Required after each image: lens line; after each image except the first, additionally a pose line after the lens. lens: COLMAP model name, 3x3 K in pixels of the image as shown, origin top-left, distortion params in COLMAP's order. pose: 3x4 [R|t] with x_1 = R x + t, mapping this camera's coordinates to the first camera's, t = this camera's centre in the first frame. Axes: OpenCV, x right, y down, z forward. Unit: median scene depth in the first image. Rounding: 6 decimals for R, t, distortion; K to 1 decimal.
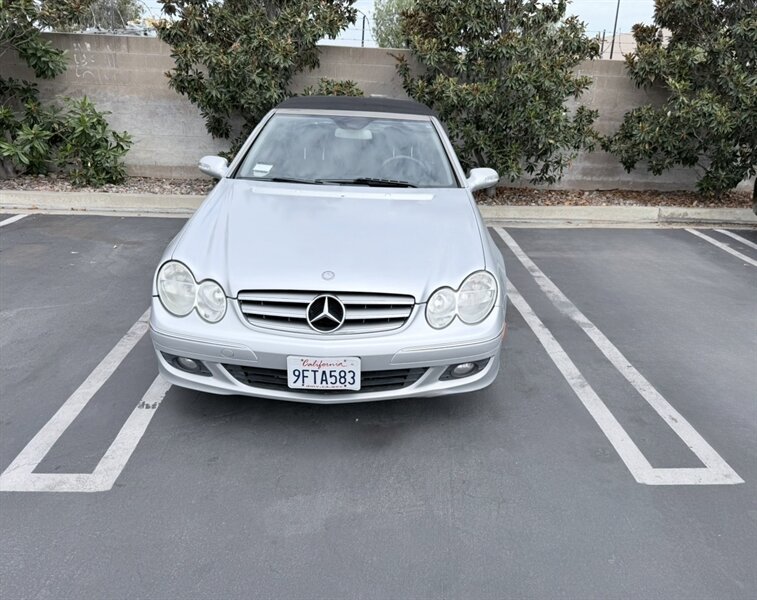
lens RADIAL K [[605.0, 0, 396.8], [0, 605.0, 300.3], [0, 0, 1]] dist [0.040232, -0.010398]
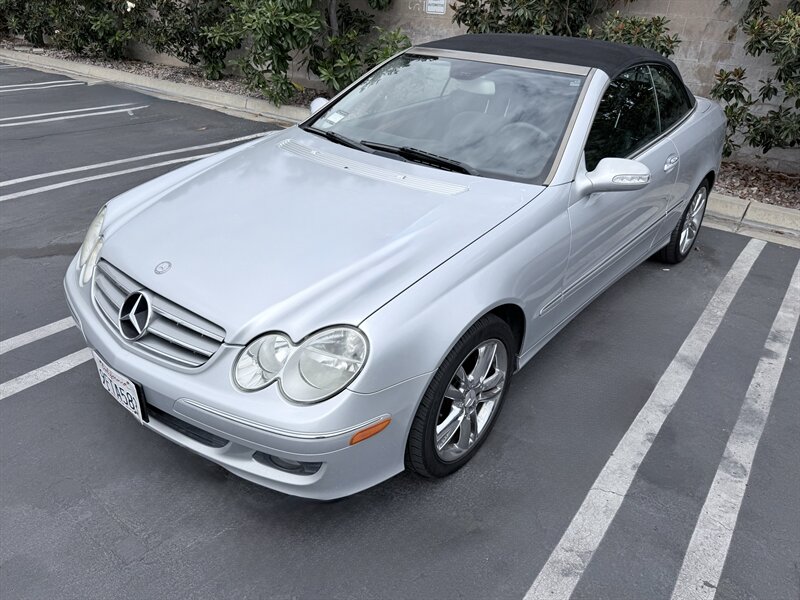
lens RADIAL K [[580.1, 0, 399.2], [0, 580.1, 303.0], [0, 0, 1]] dist [0.031930, -0.045580]
pose [[0.755432, 0.306450, -0.579147, 0.546691], [-0.243357, 0.951887, 0.186248, -0.206660], [0.608358, 0.000242, 0.793663, 0.609716]]
